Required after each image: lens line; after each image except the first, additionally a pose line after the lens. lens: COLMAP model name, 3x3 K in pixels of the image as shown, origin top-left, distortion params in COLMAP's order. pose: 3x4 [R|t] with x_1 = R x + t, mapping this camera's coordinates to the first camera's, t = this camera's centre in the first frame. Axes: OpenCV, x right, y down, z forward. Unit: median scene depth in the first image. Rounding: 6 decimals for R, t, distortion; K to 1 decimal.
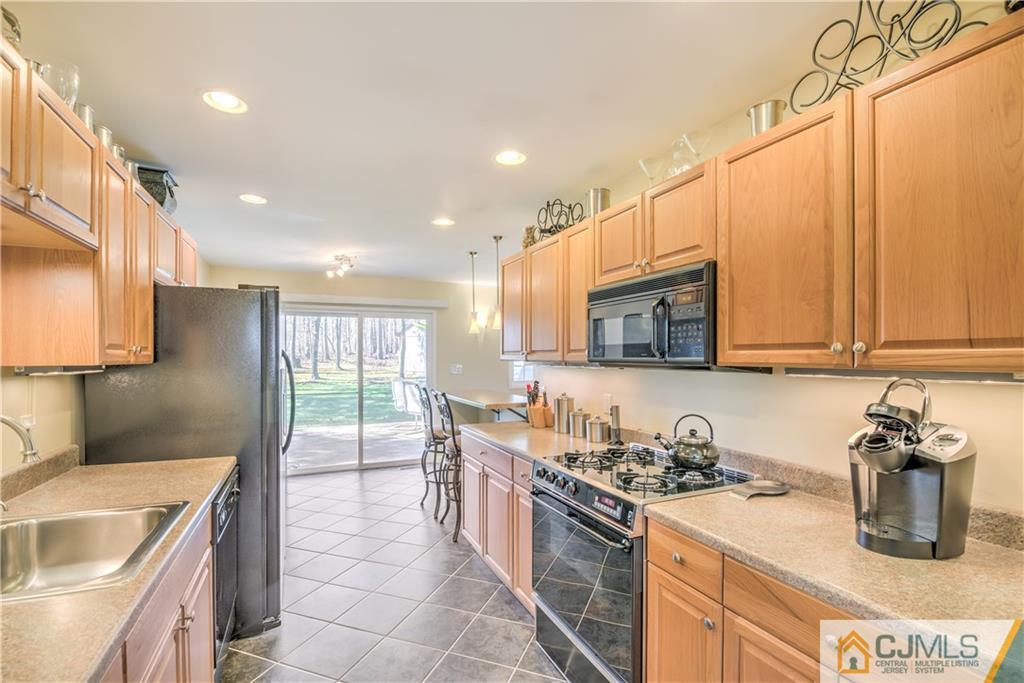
lens RADIAL K [[450.8, 0, 503.6], [0, 450.8, 358.8], [0, 0, 1]] dist [-0.005506, -0.001608]
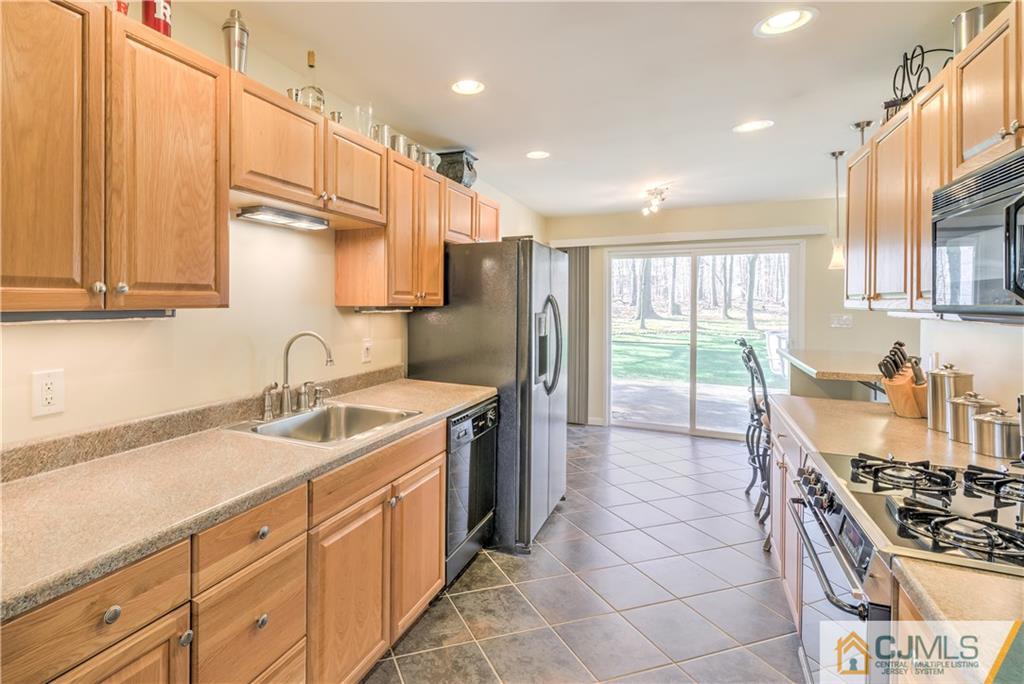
lens RADIAL K [[499.3, 0, 442.0], [0, 499.3, 300.4], [0, 0, 1]] dist [-0.002877, -0.001312]
pose [[0.629340, 0.002957, -0.777124, 0.253055], [-0.009864, 0.999943, -0.004184, 0.000610], [0.777067, 0.010299, 0.629333, 0.082885]]
